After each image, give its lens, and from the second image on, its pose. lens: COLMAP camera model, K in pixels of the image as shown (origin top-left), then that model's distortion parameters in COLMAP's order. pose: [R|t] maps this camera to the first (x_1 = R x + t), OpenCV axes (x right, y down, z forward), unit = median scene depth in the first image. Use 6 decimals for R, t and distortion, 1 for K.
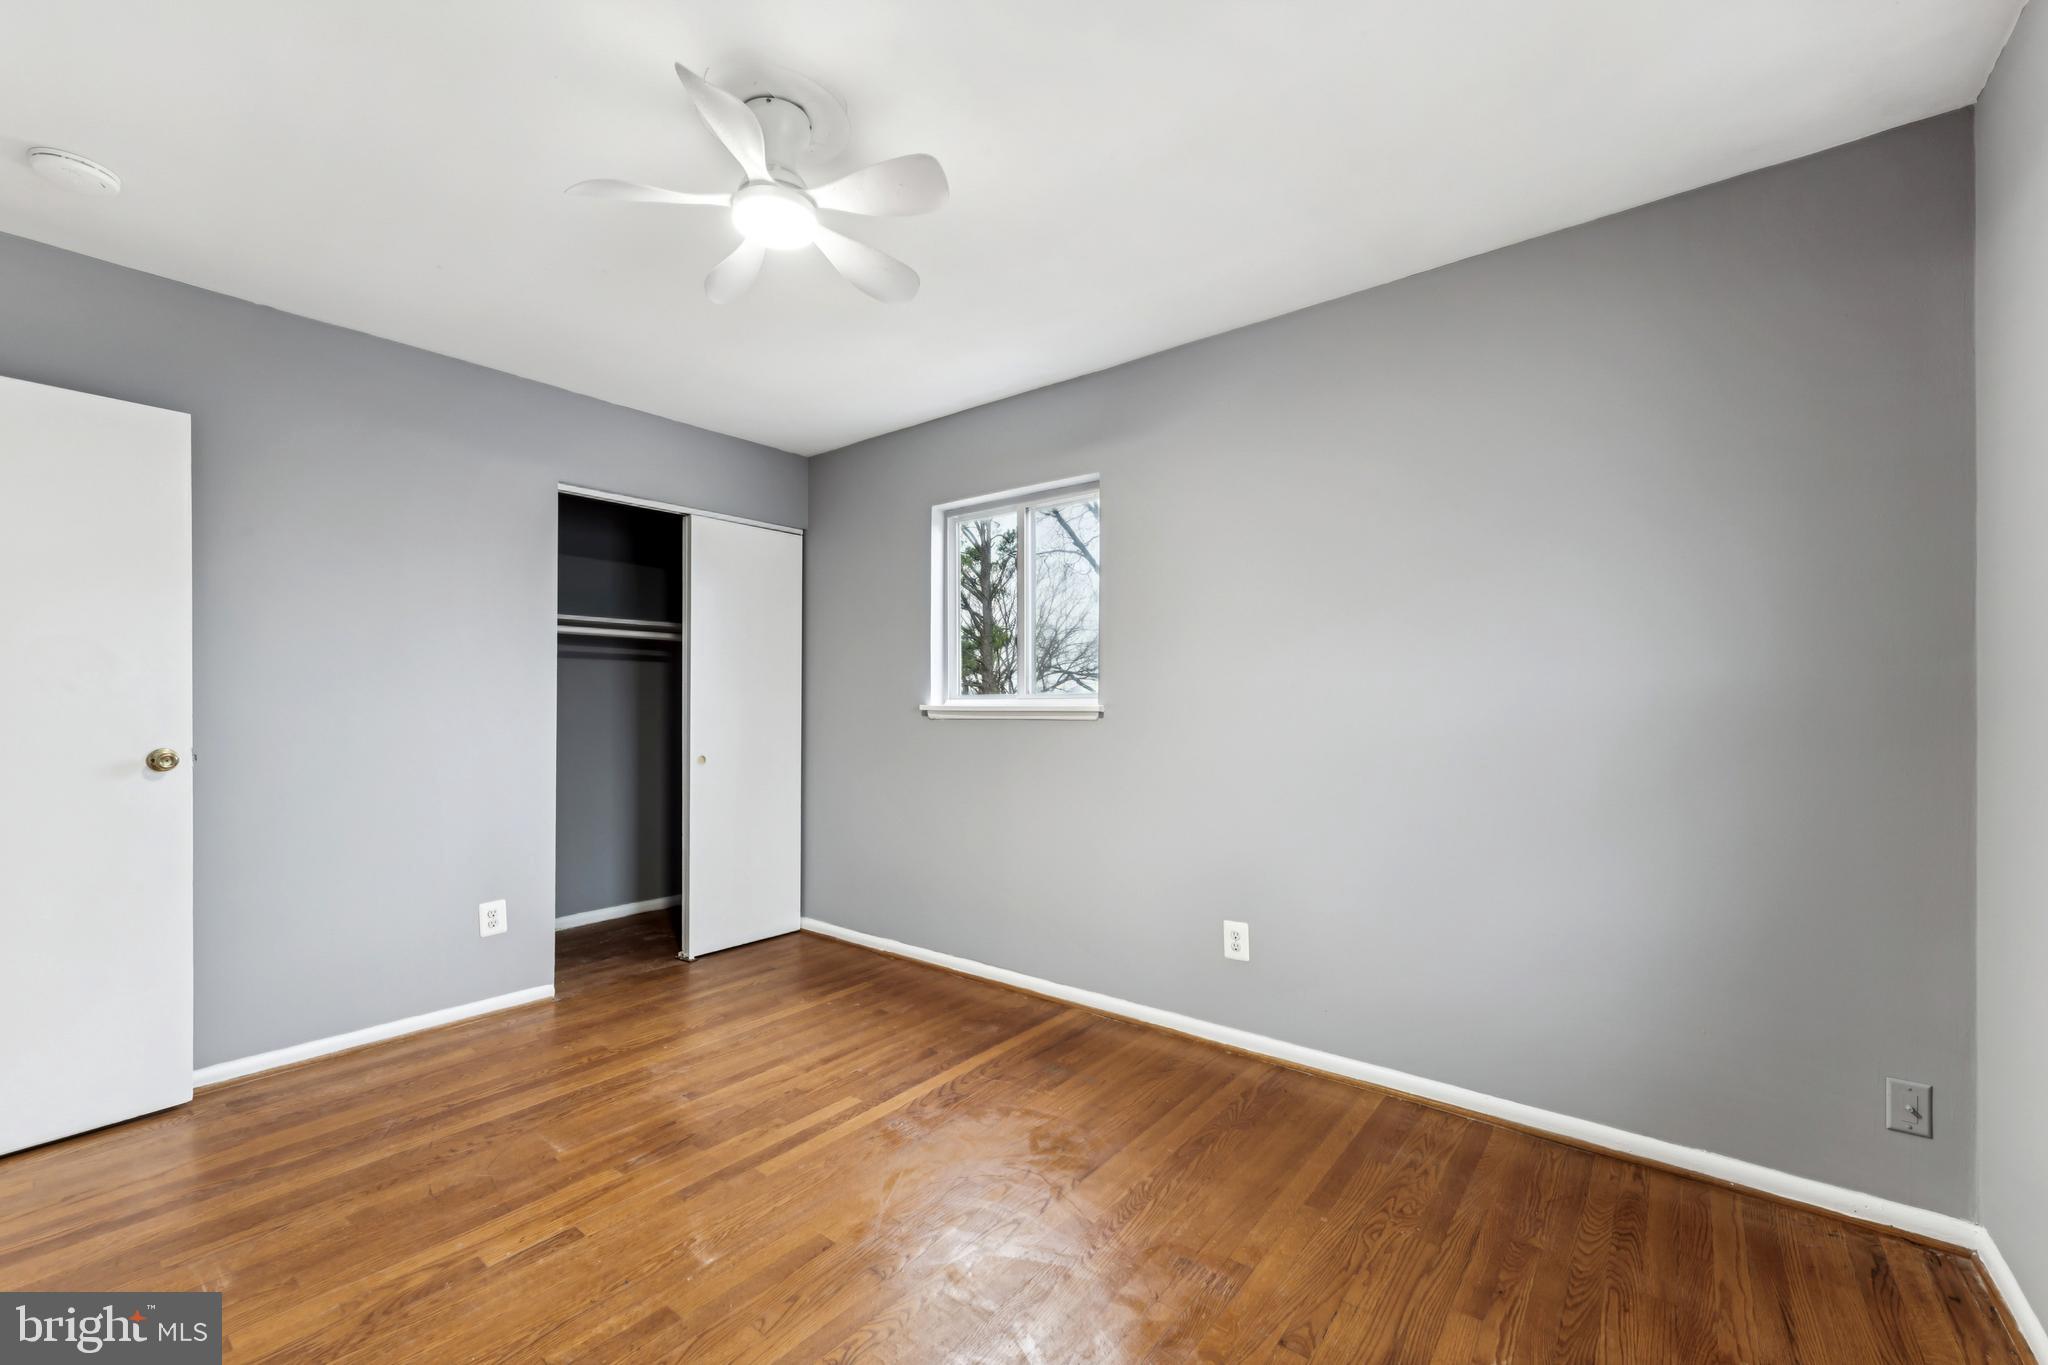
lens RADIAL K [[830.8, 0, 1041.1], [0, 830.8, 692.1], [0, 0, 1]] dist [0.000335, 0.000295]
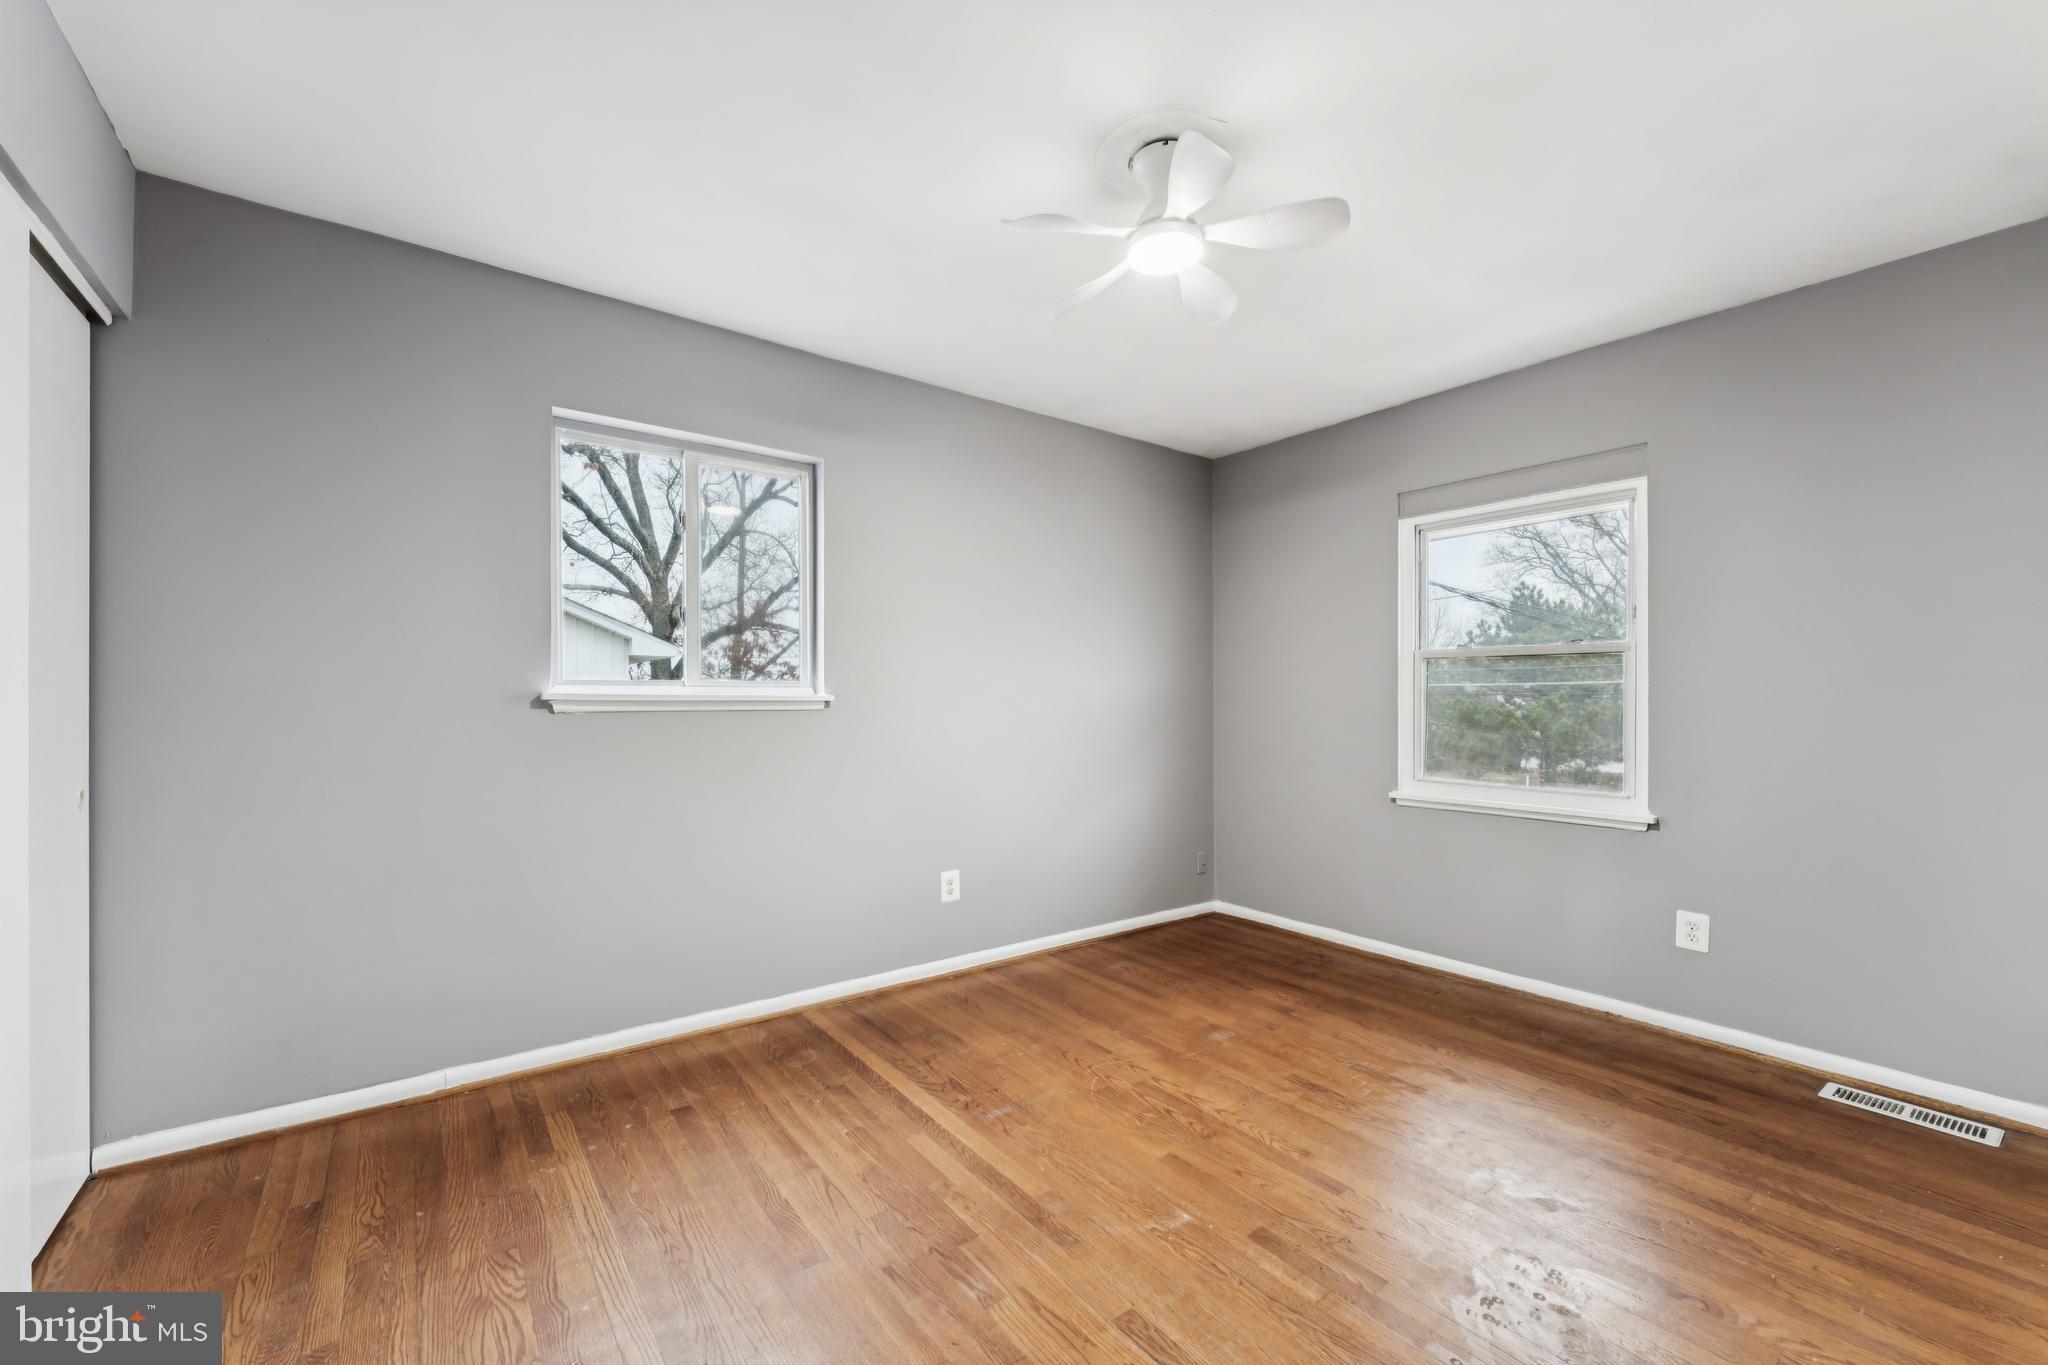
lens RADIAL K [[830.8, 0, 1026.6], [0, 830.8, 701.5], [0, 0, 1]] dist [0.000335, 0.000295]
pose [[0.246382, -0.000390, 0.969173, -1.190345], [-0.014514, 0.999886, 0.004092, 0.028512], [-0.969064, -0.015075, 0.246348, 0.771659]]
